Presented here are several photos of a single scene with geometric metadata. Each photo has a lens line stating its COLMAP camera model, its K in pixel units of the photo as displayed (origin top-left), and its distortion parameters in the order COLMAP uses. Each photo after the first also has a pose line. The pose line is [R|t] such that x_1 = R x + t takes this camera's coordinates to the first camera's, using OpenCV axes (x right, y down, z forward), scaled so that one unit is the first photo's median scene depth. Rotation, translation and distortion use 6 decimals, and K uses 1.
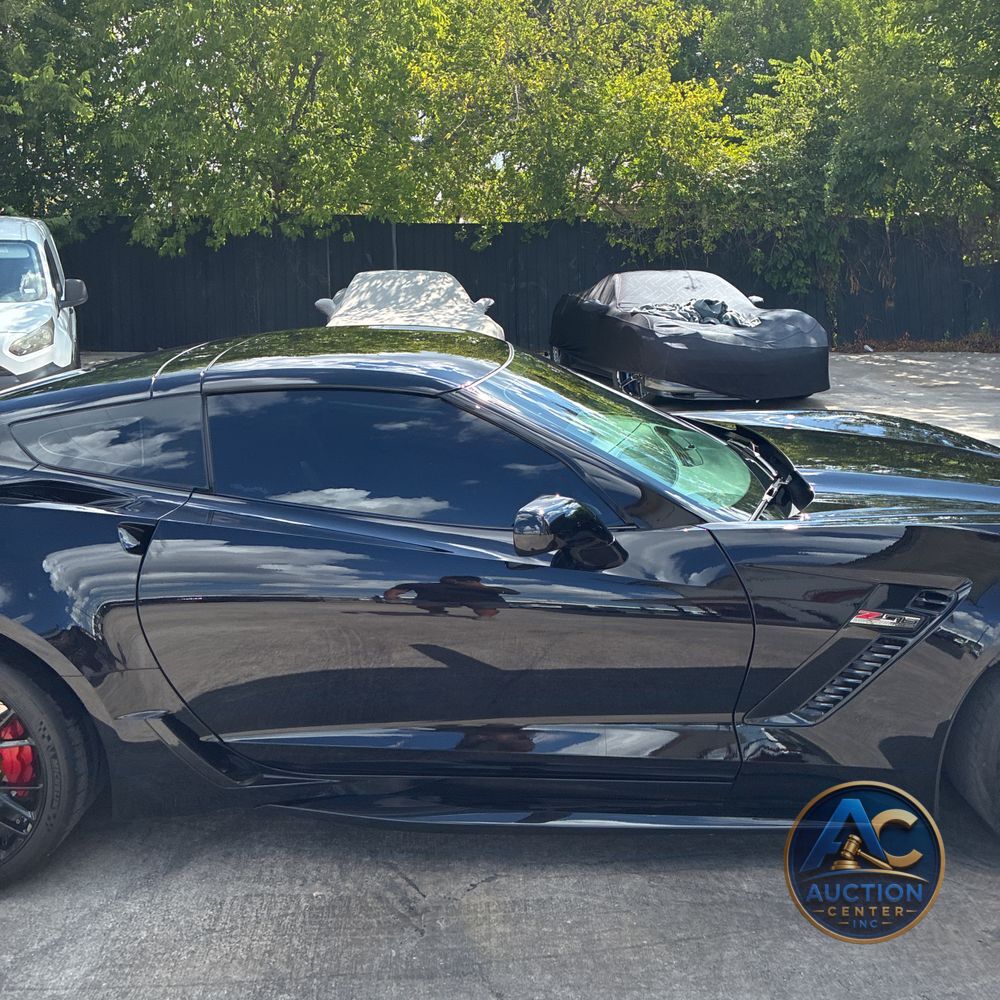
lens RADIAL K [[1018.8, 0, 466.4], [0, 1018.8, 497.8], [0, 0, 1]] dist [-0.047497, 0.136729]
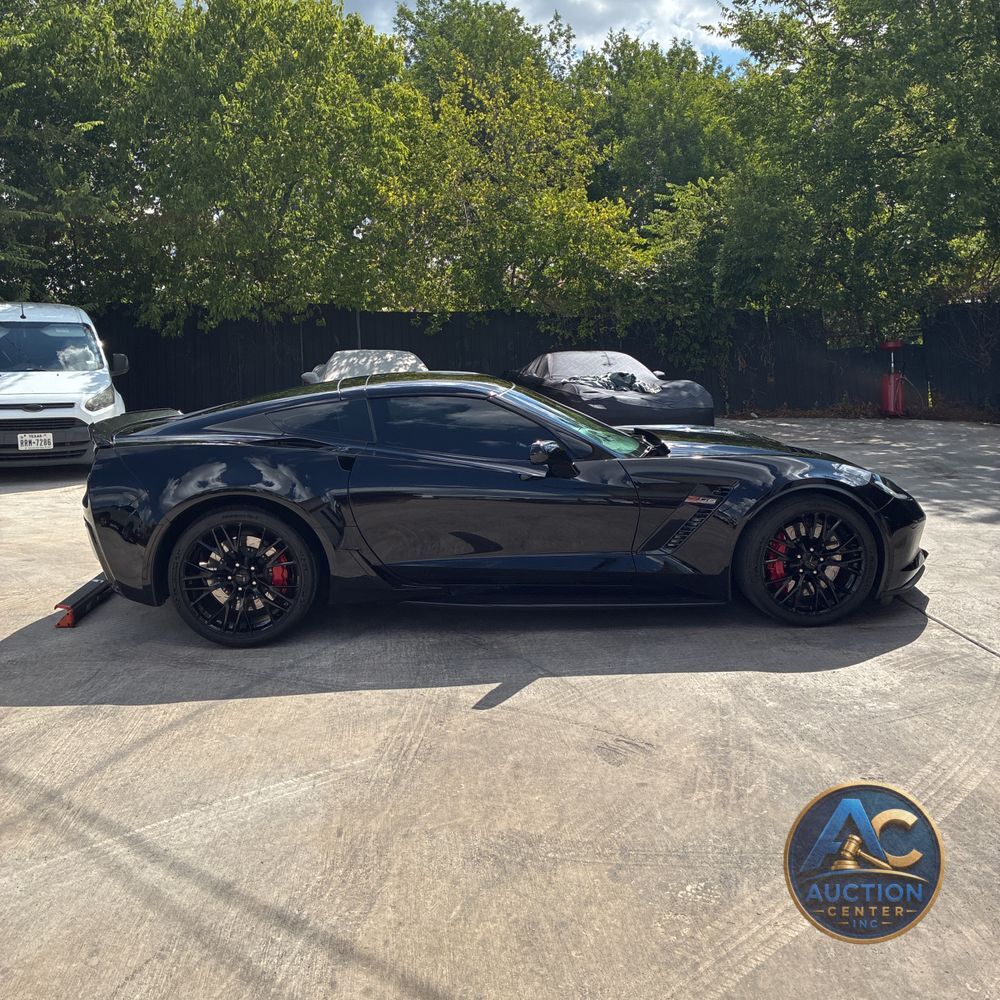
lens RADIAL K [[1006.9, 0, 477.0], [0, 1006.9, 482.0], [0, 0, 1]] dist [0.031405, -0.005111]
pose [[0.996451, -0.006066, 0.083959, -0.036277], [0.014050, 0.995395, -0.094828, 0.043282], [-0.082997, 0.095671, 0.991947, -0.166875]]
